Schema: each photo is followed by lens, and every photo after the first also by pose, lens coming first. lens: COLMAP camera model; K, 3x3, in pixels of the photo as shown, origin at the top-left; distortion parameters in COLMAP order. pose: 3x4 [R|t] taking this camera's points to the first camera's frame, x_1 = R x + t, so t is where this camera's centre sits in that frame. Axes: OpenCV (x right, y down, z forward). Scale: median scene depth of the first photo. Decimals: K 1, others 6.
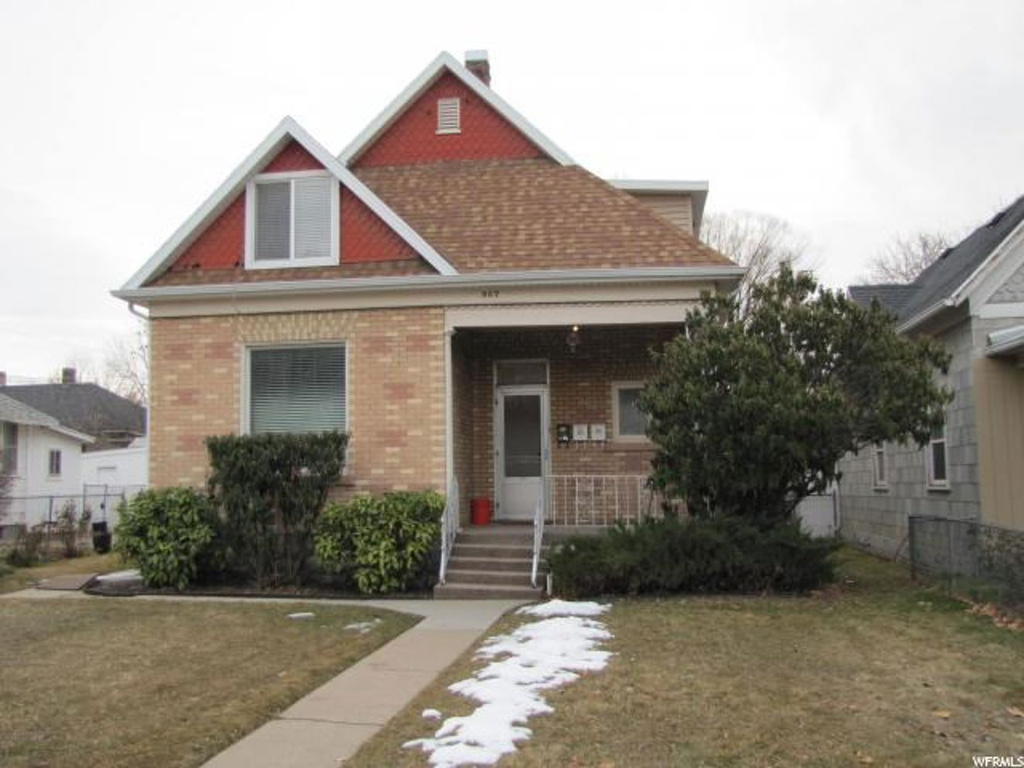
lens RADIAL K [[1090.6, 0, 512.0], [0, 1090.6, 384.0], [0, 0, 1]] dist [-0.123901, 0.208696]
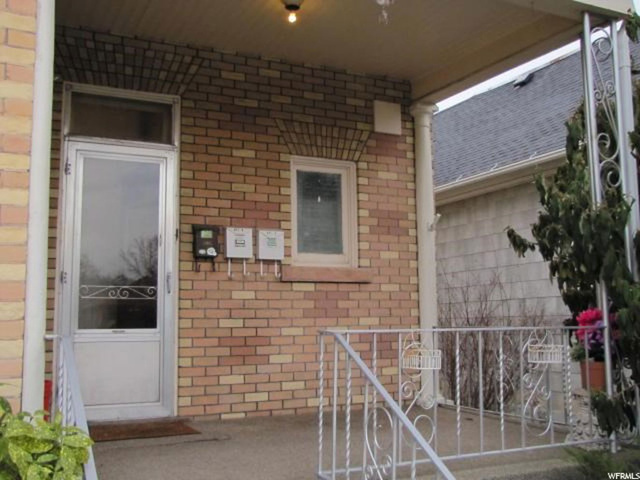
lens RADIAL K [[681.6, 0, 320.0], [0, 681.6, 240.0], [0, 0, 1]] dist [-0.123901, 0.208696]
pose [[0.831361, 0.071975, 0.551052, -0.091001], [-0.051768, 0.997296, -0.052161, 0.063807], [-0.553316, 0.014838, 0.832839, 0.780745]]
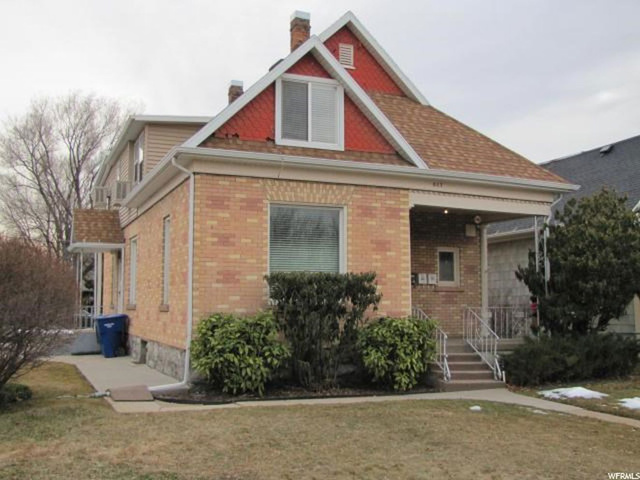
lens RADIAL K [[681.6, 0, 320.0], [0, 681.6, 240.0], [0, 0, 1]] dist [-0.123901, 0.208696]
pose [[0.859705, 0.065961, 0.506514, -0.604593], [-0.061214, 0.997785, -0.026038, 0.026277], [-0.507110, -0.008621, 0.861838, 0.272076]]
